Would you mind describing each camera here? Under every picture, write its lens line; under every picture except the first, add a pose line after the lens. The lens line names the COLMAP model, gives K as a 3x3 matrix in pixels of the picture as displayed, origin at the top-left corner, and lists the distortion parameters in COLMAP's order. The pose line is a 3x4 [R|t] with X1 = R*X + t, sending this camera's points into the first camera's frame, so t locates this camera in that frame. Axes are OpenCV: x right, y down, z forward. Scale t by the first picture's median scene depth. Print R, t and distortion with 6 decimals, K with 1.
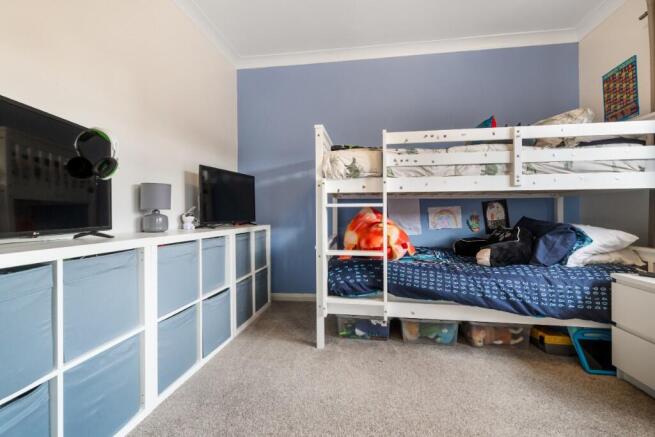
lens RADIAL K [[290.2, 0, 327.6], [0, 290.2, 212.9], [0, 0, 1]] dist [0.000602, 0.000191]
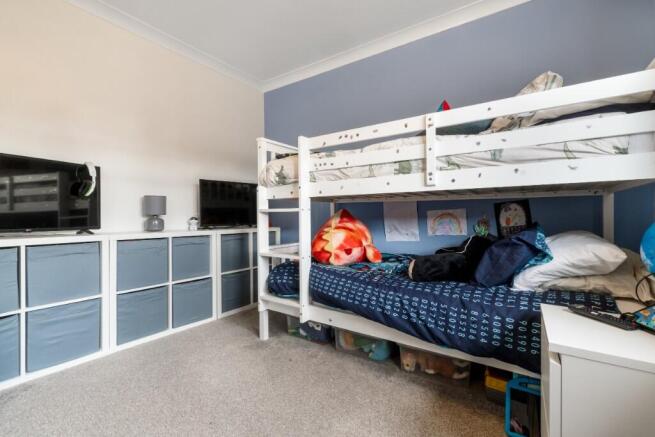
lens RADIAL K [[287.4, 0, 327.1], [0, 287.4, 217.3], [0, 0, 1]] dist [0.000300, 0.000153]
pose [[0.900658, 0.001325, -0.434526, 0.714685], [0.001502, 0.999980, 0.006164, -0.007012], [0.434526, -0.006204, 0.900638, 0.128285]]
